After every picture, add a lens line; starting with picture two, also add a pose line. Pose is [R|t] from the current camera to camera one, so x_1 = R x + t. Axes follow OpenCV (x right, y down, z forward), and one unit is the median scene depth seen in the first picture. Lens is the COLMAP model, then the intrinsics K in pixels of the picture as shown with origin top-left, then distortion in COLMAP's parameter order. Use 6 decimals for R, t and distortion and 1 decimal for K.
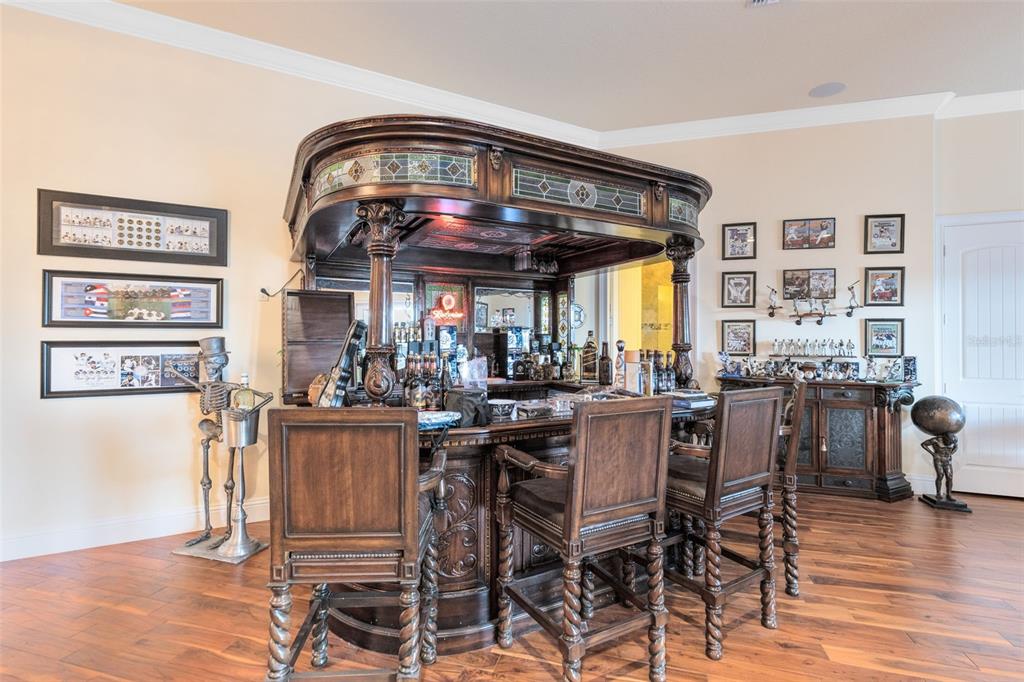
lens RADIAL K [[470.4, 0, 505.8], [0, 470.4, 332.6], [0, 0, 1]] dist [0.005093, 0.000090]
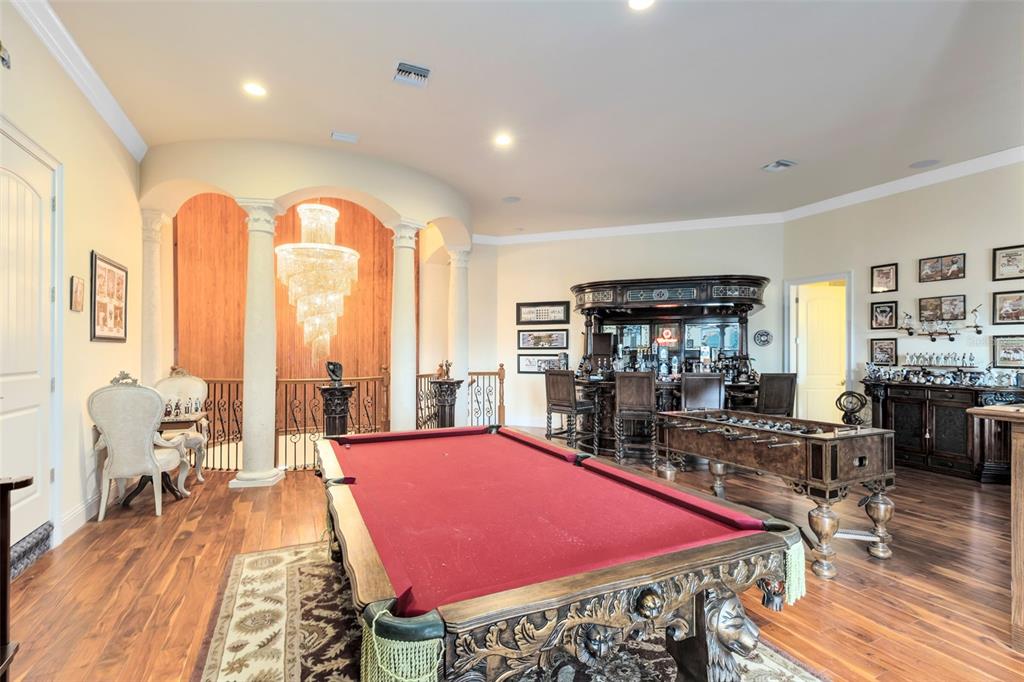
lens RADIAL K [[470.4, 0, 510.6], [0, 470.4, 347.3], [0, 0, 1]] dist [0.005093, 0.000090]
pose [[0.664923, -0.011914, -0.746817, 0.848652], [0.009240, 0.999927, -0.007726, -0.001876], [0.746855, -0.001763, 0.664985, -0.707813]]
